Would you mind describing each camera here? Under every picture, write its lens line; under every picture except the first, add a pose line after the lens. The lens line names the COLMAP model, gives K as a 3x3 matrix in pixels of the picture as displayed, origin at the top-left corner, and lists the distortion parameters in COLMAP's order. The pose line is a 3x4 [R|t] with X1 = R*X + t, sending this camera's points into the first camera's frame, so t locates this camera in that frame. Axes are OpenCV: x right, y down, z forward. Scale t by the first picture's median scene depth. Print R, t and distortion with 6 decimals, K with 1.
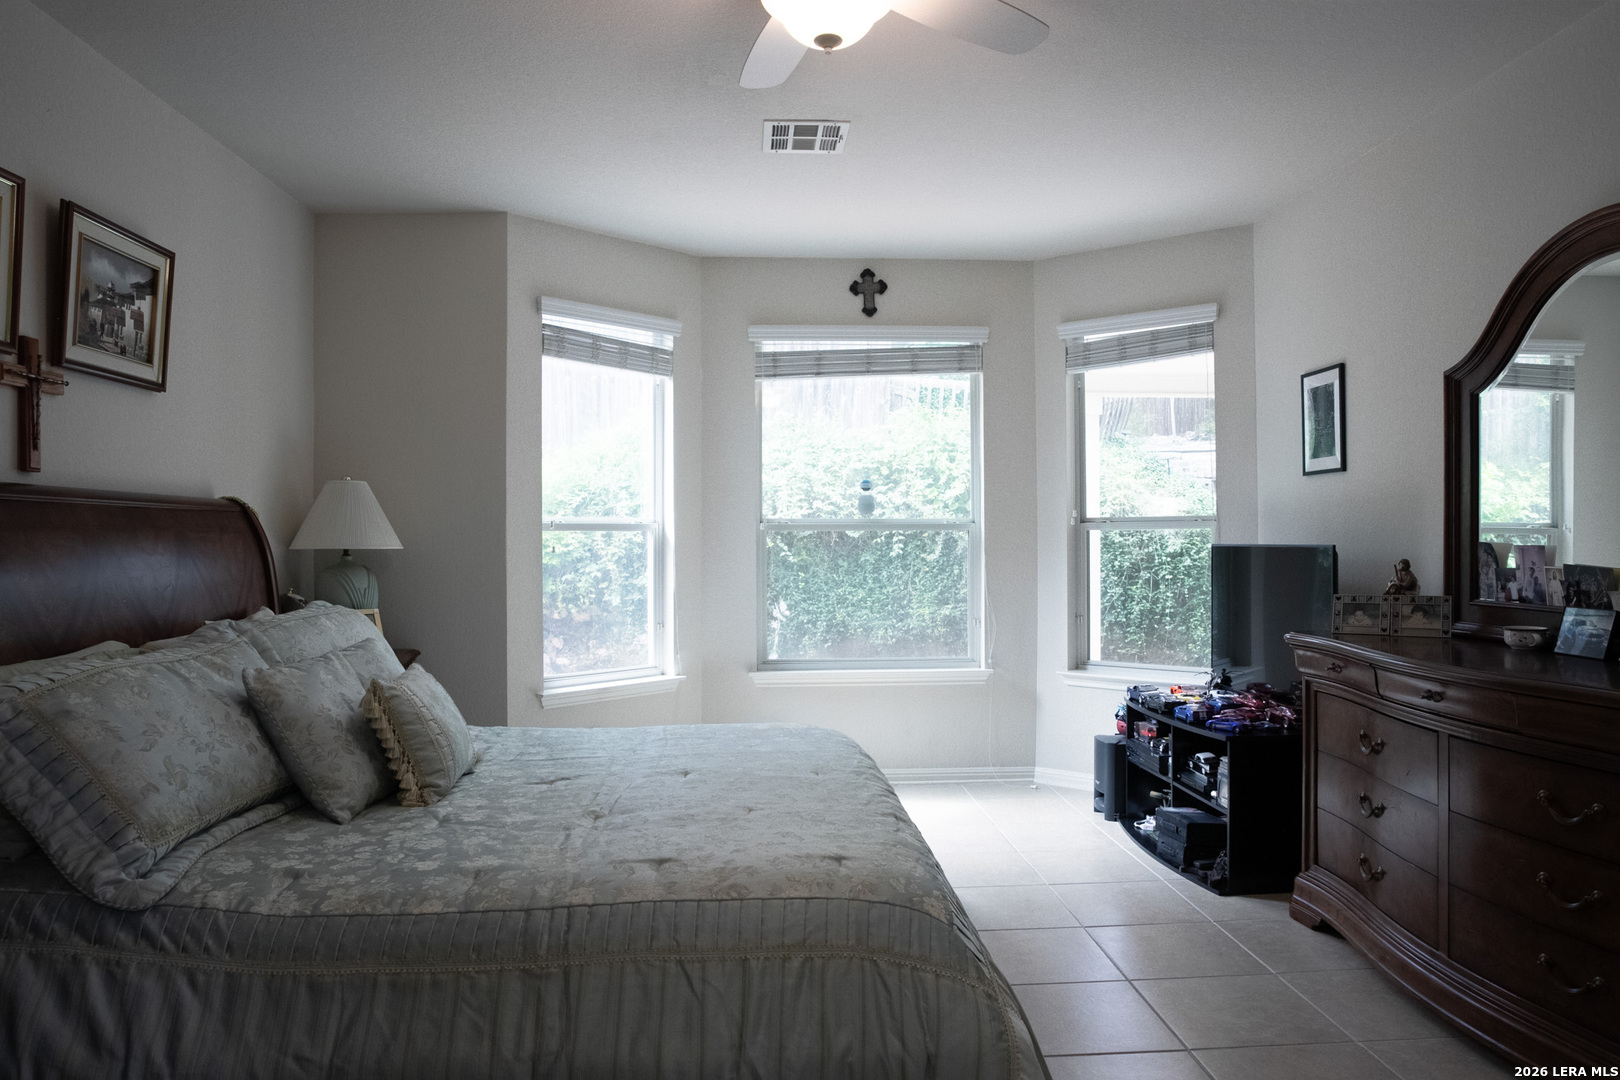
lens RADIAL K [[1105.1, 0, 800.1], [0, 1105.1, 541.0], [0, 0, 1]] dist [-0.111902, 0.083518]
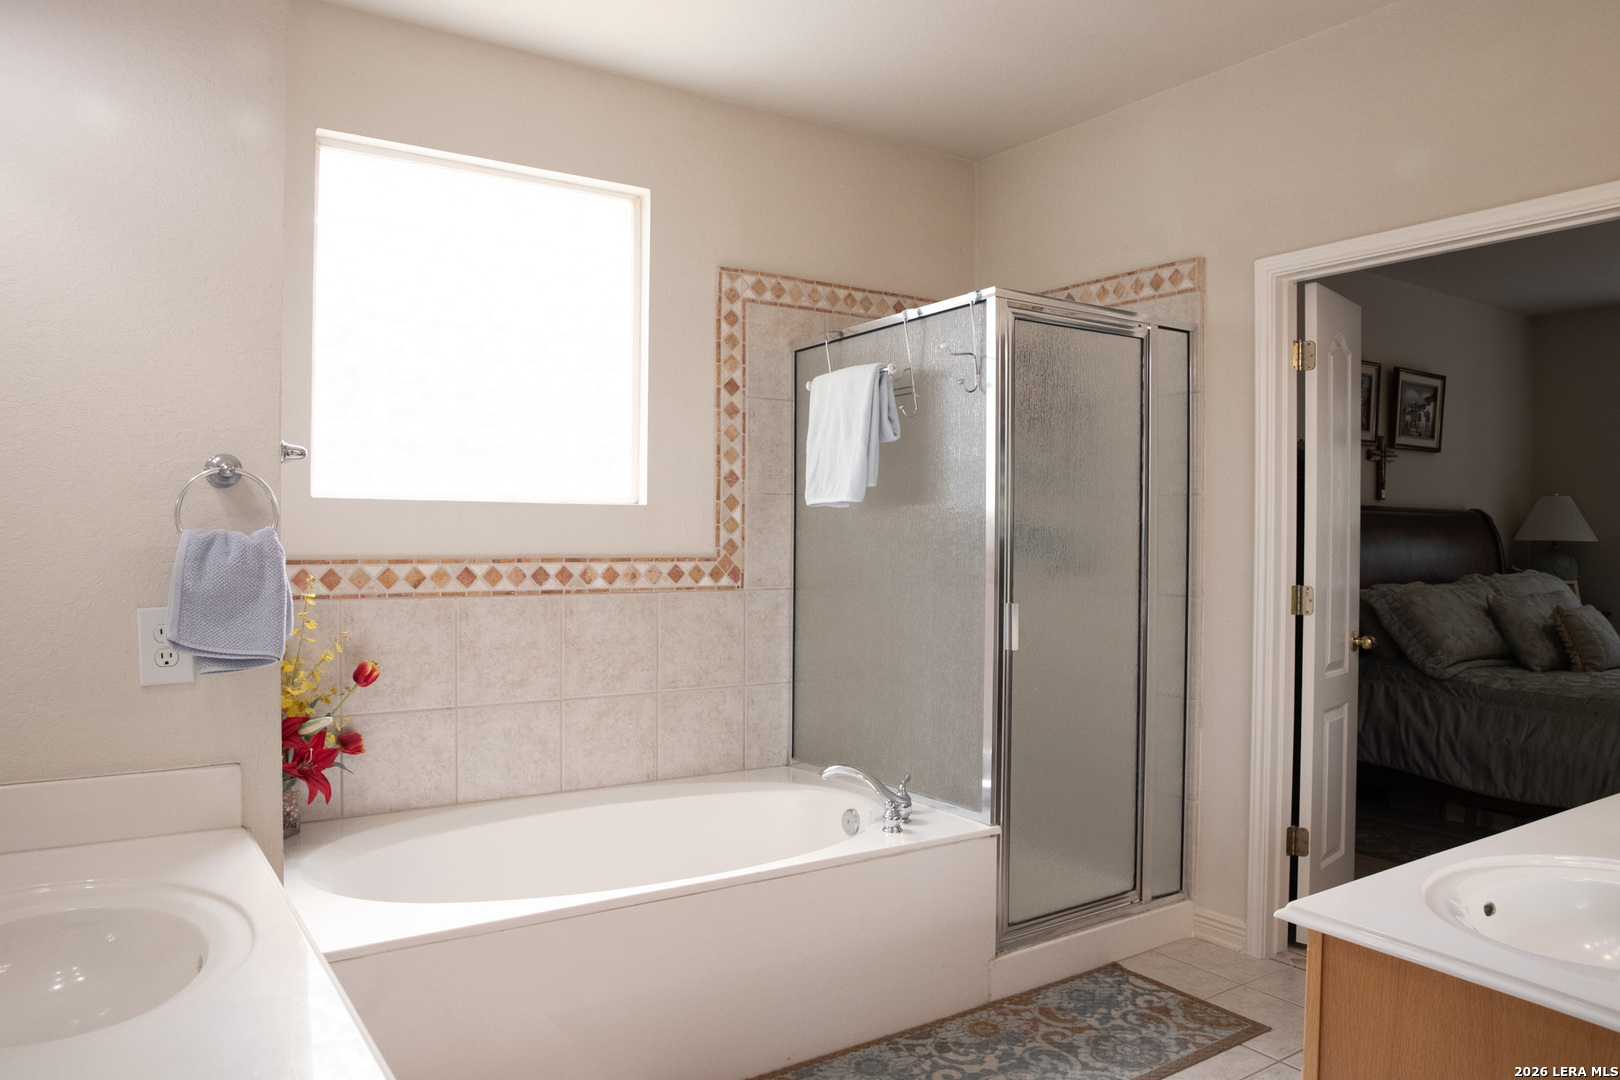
lens RADIAL K [[1094.0, 0, 808.4], [0, 1094.0, 544.7], [0, 0, 1]] dist [-0.099848, 0.076496]
pose [[0.516384, 0.017106, -0.856186, 0.447101], [-0.011404, 0.999849, 0.013098, 0.007854], [0.856281, 0.003000, 0.516501, -0.938780]]
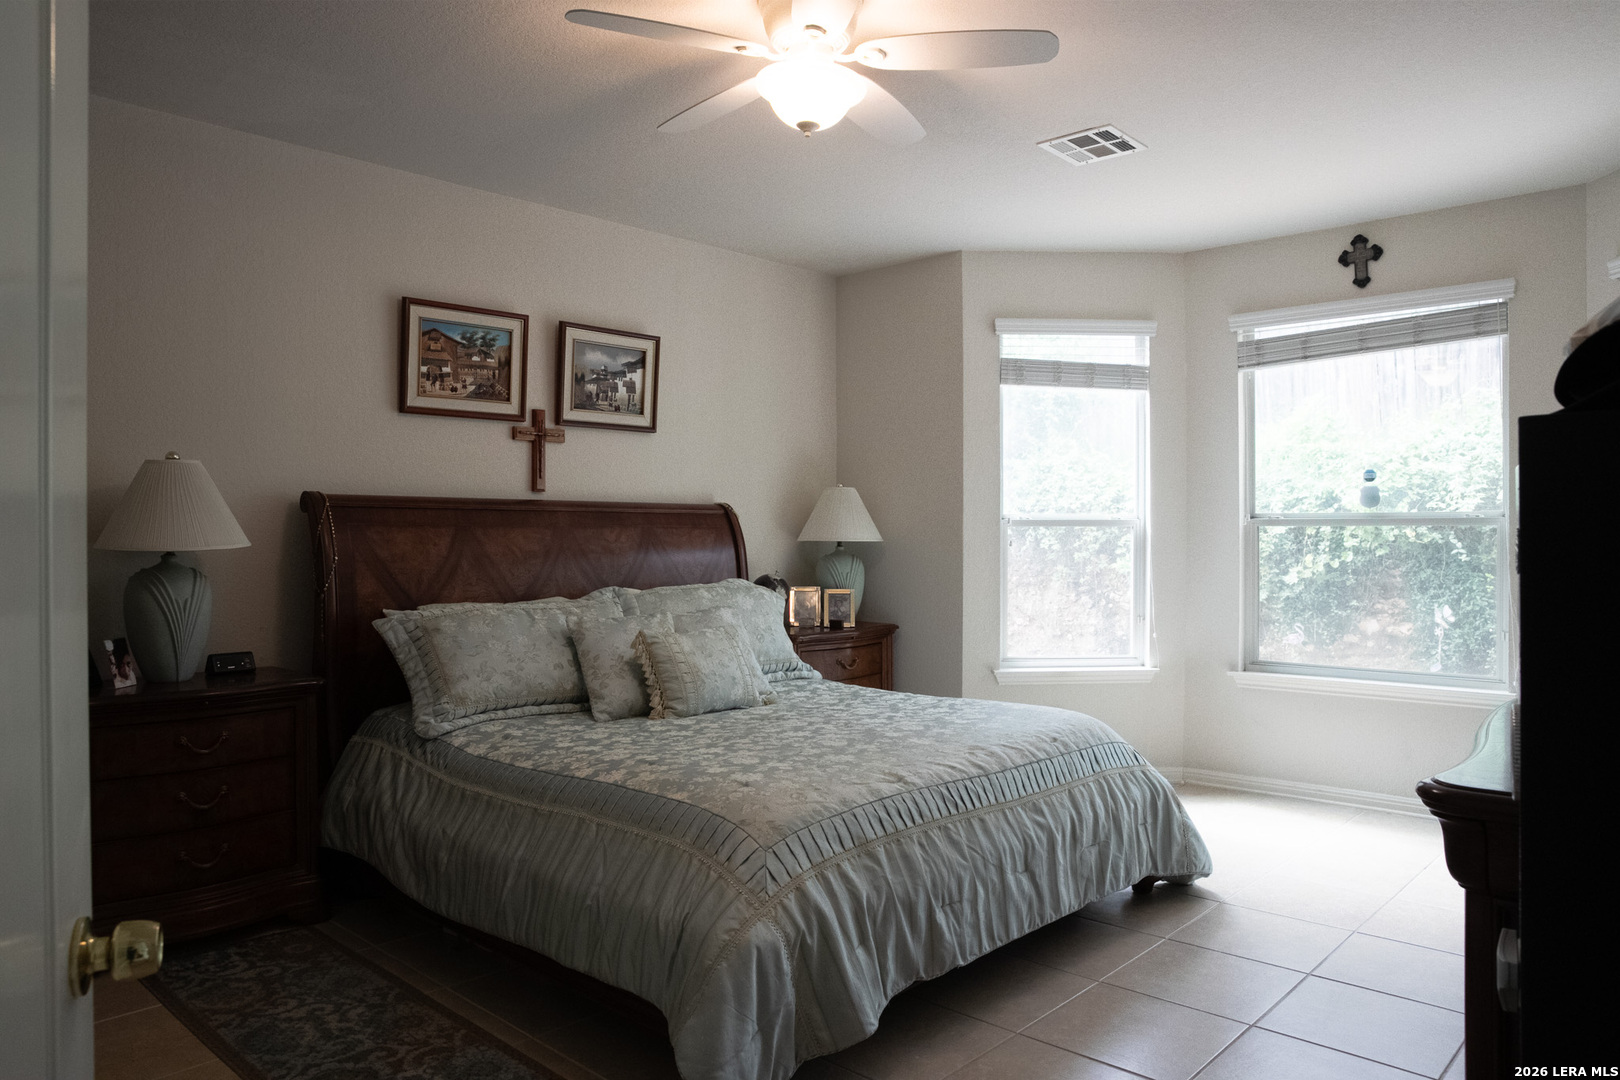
lens RADIAL K [[1105.1, 0, 800.1], [0, 1105.1, 541.0], [0, 0, 1]] dist [-0.111902, 0.083518]
pose [[0.692643, 0.008494, -0.721231, 0.681537], [-0.004160, 0.999961, 0.007782, -0.003578], [0.721269, -0.002390, 0.692651, 0.106992]]
